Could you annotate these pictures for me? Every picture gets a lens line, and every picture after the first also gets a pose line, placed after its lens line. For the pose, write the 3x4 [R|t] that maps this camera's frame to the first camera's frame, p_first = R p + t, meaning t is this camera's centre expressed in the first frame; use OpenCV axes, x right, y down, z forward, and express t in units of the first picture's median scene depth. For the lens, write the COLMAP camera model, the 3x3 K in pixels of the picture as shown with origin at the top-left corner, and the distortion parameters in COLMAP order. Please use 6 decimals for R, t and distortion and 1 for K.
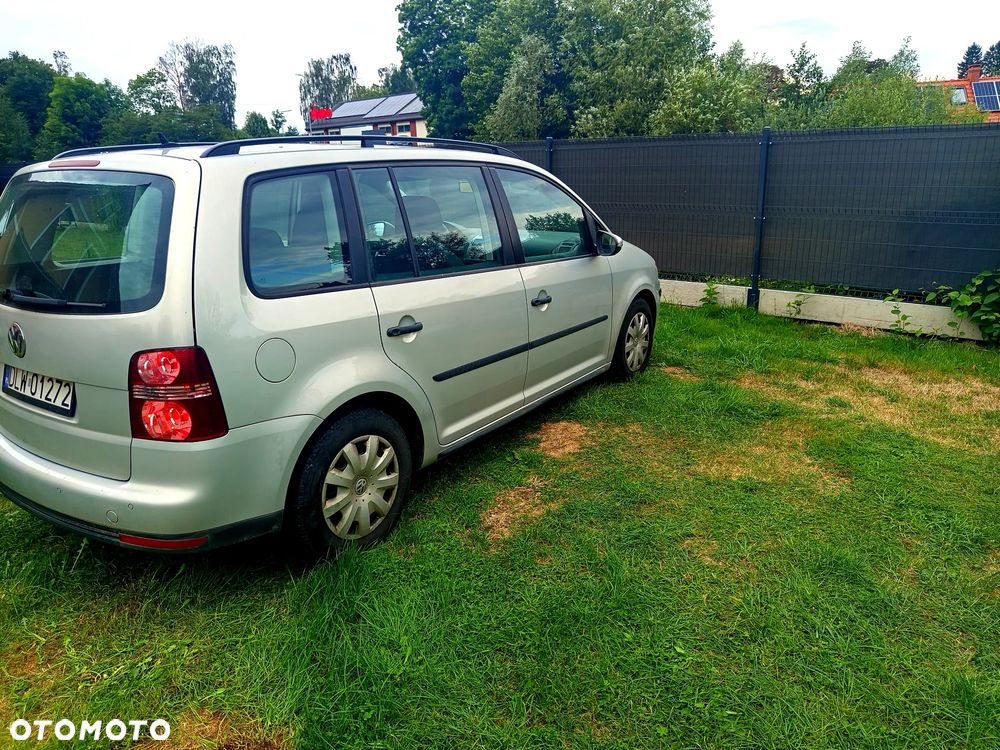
lens RADIAL K [[710.0, 0, 502.5], [0, 710.0, 369.6], [0, 0, 1]] dist [0.008579, -0.006577]
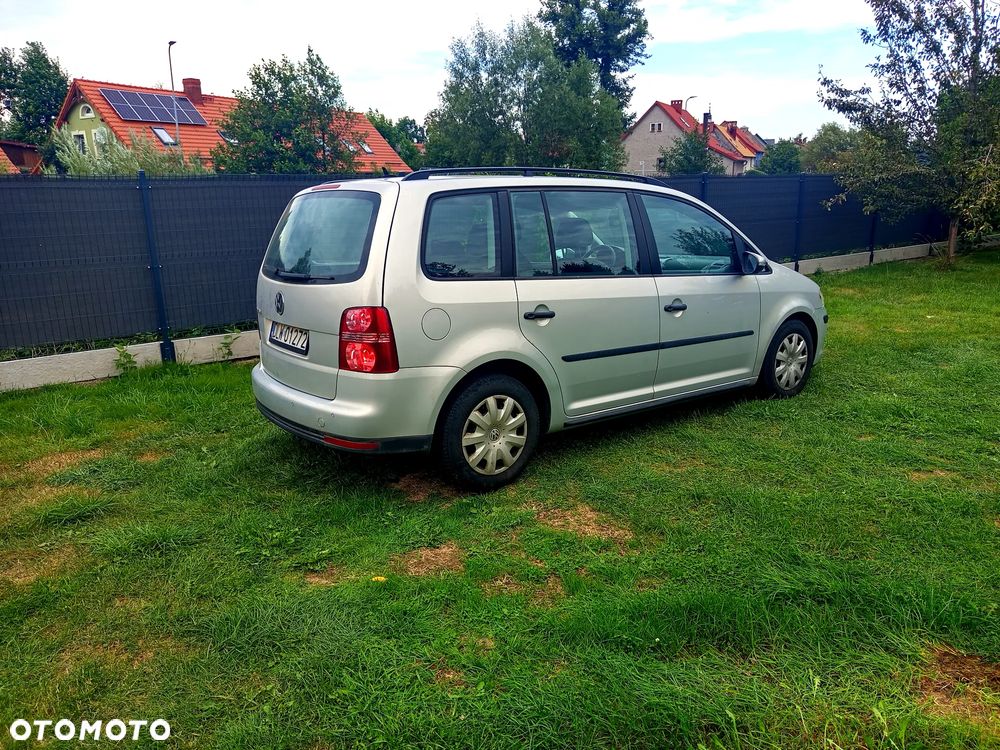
lens RADIAL K [[710.0, 0, 499.0], [0, 710.0, 374.7], [0, 0, 1]] dist [0.008579, -0.006577]
pose [[0.249037, -0.228211, 0.941223, -0.121704], [0.286320, 0.945750, 0.153552, -0.026505], [-0.925204, 0.231250, 0.300868, 0.094671]]
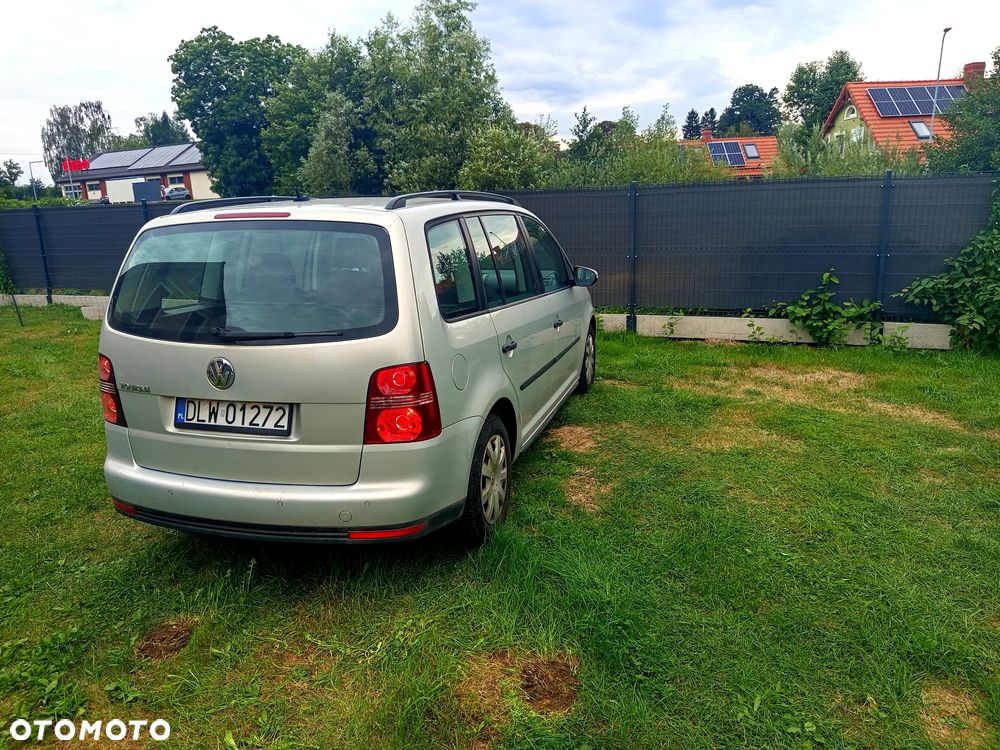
lens RADIAL K [[710.0, 0, 499.3], [0, 710.0, 372.2], [0, 0, 1]] dist [0.008579, -0.006577]
pose [[0.955300, -0.078073, 0.285143, -0.058086], [0.096052, 0.994140, -0.049599, 0.005215], [-0.279600, 0.074771, 0.957201, -0.017907]]
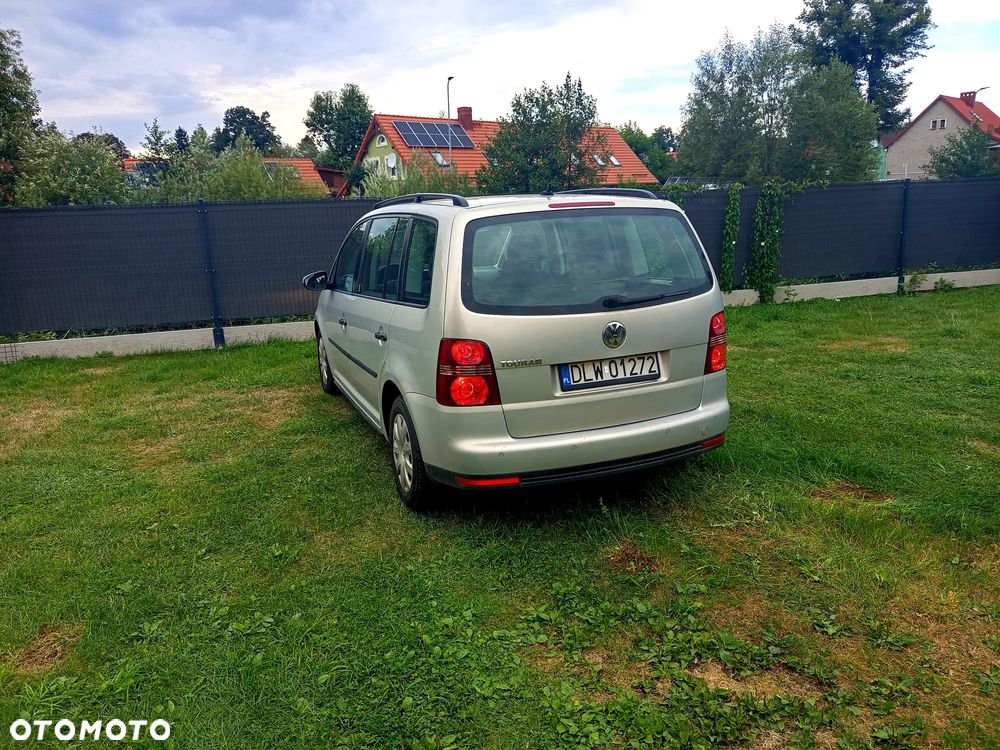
lens RADIAL K [[710.0, 0, 495.4], [0, 710.0, 387.6], [0, 0, 1]] dist [0.008579, -0.006577]
pose [[0.565894, -0.202777, 0.799153, -0.187155], [0.258533, 0.964040, 0.061544, -0.008509], [-0.782895, 0.171780, 0.597969, 0.039877]]
